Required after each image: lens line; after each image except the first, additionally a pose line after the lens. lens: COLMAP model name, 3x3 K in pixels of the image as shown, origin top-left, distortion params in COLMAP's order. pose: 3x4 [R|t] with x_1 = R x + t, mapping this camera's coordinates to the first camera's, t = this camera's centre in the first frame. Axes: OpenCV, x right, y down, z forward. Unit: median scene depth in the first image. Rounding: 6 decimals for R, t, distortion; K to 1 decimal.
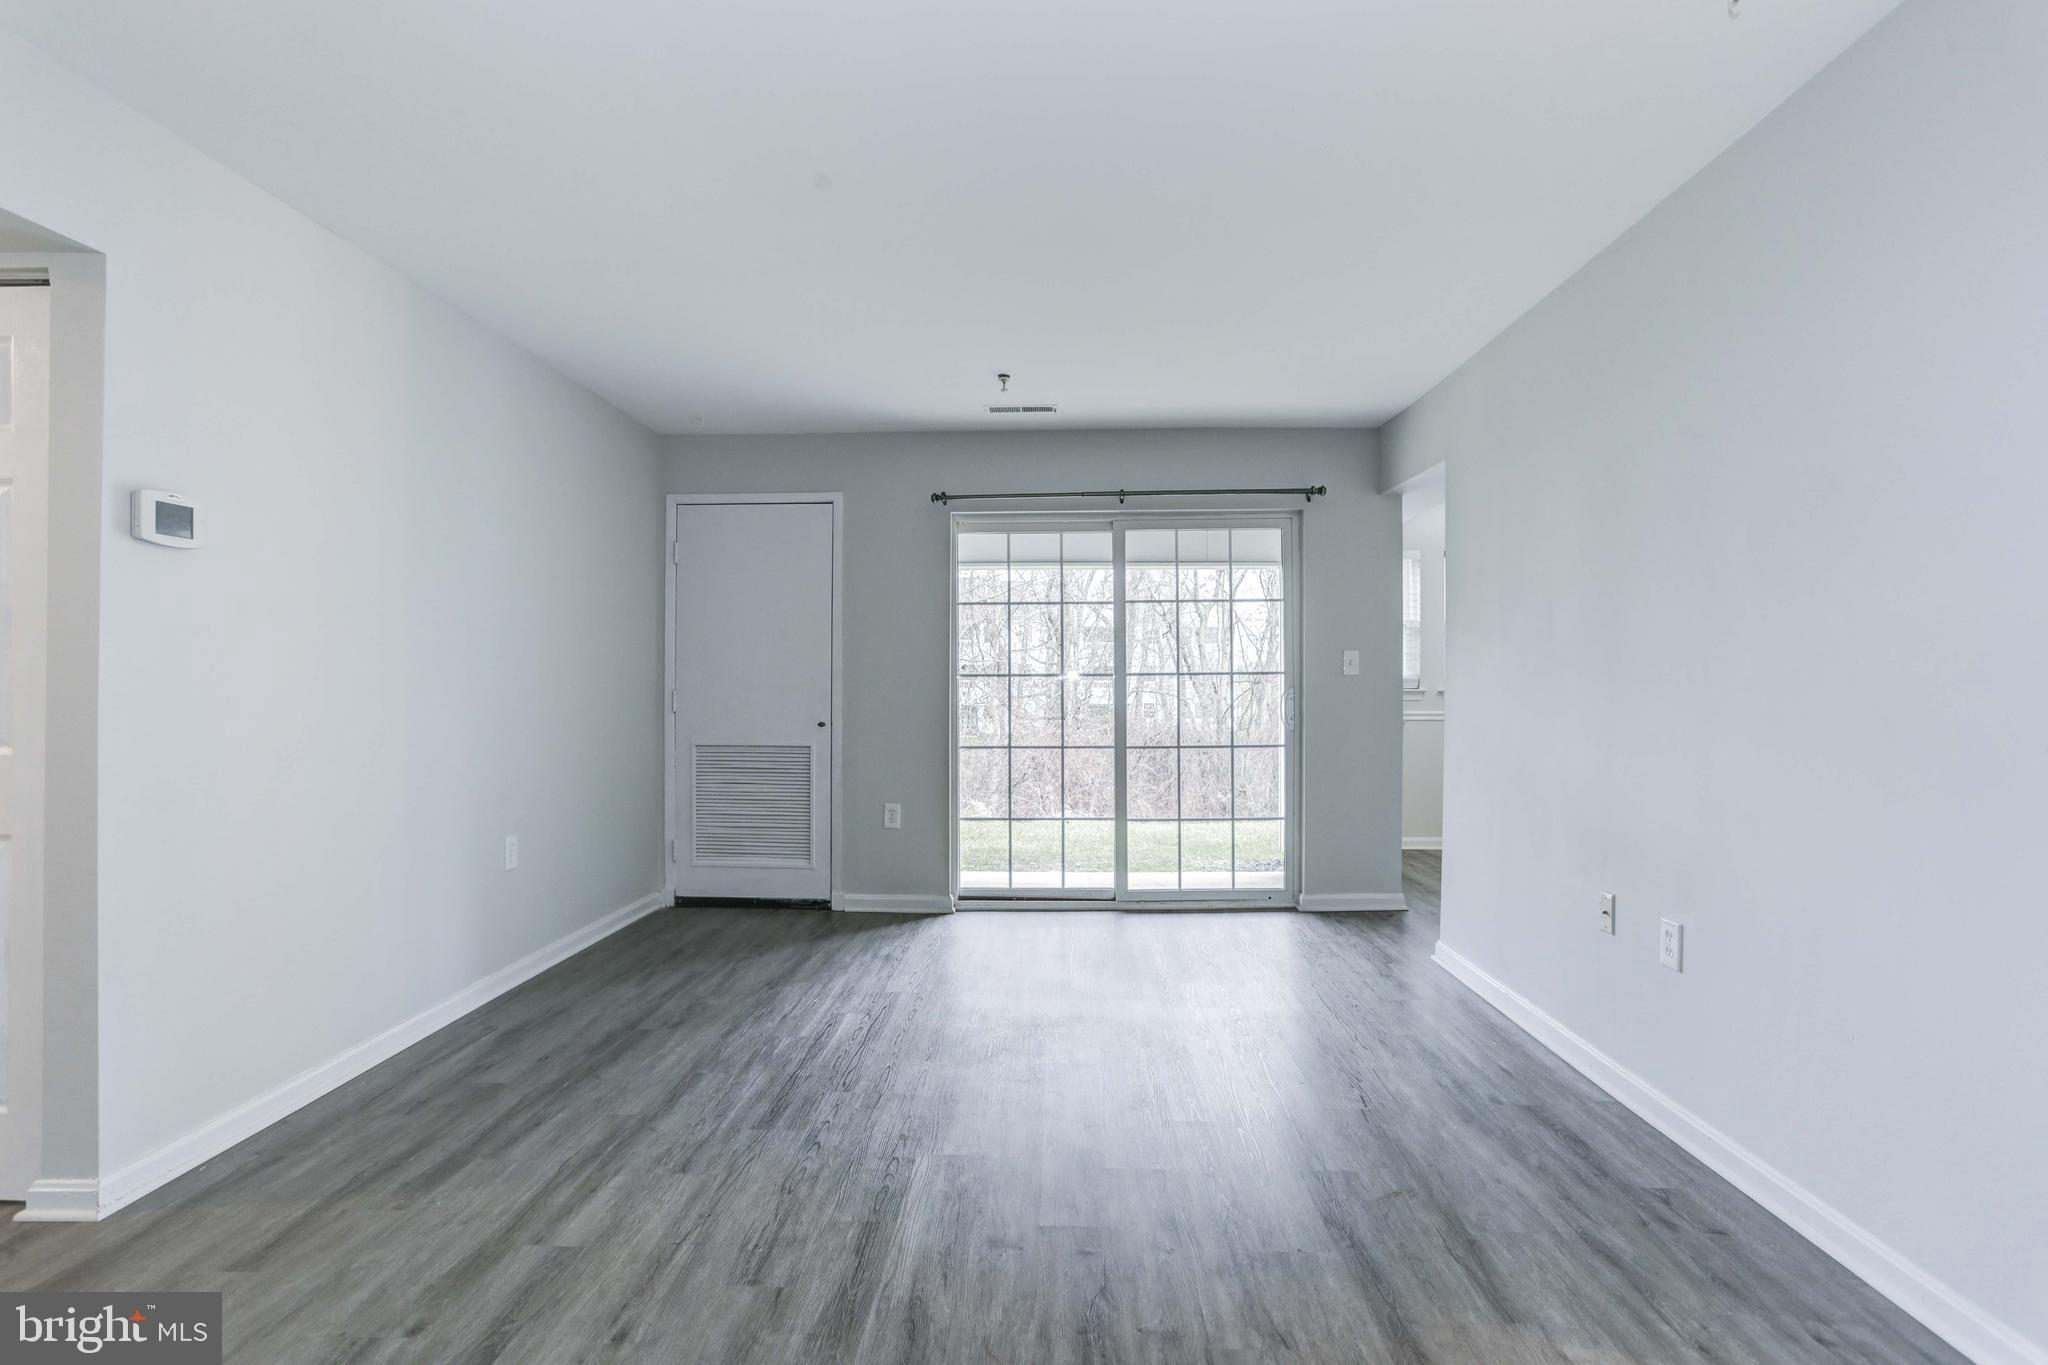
lens RADIAL K [[999.8, 0, 1043.3], [0, 999.8, 704.5], [0, 0, 1]] dist [-0.052873, 0.023343]
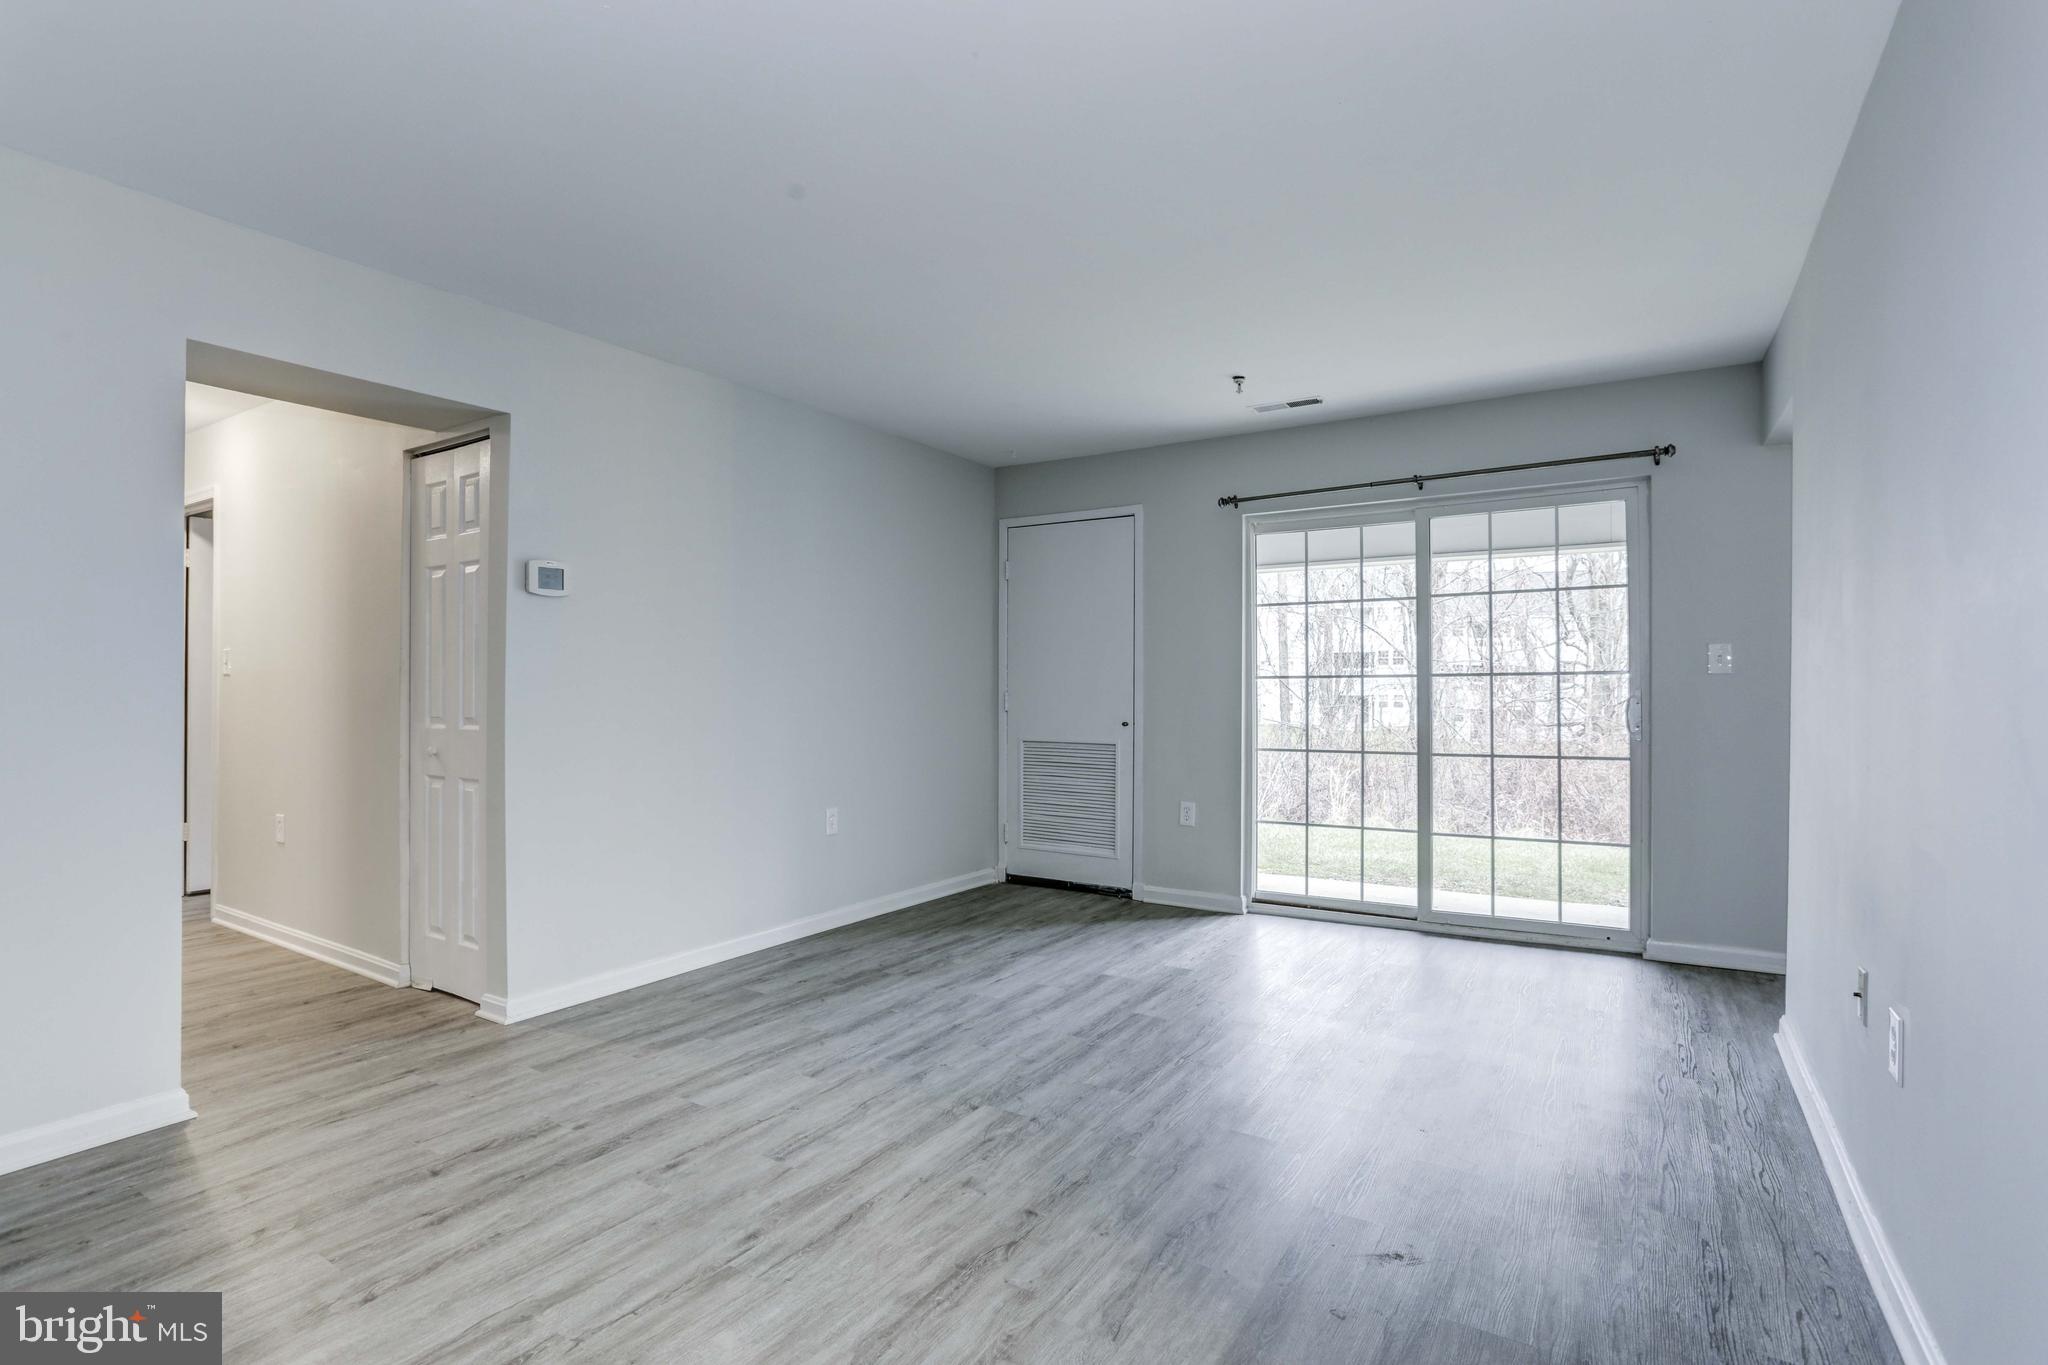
lens RADIAL K [[999.8, 0, 1007.8], [0, 999.8, 698.5], [0, 0, 1]] dist [-0.052873, 0.023343]
pose [[0.853812, 0.004322, -0.520563, 0.330739], [-0.009183, 0.999935, -0.006760, 0.001629], [0.520500, 0.010552, 0.853796, 0.034100]]
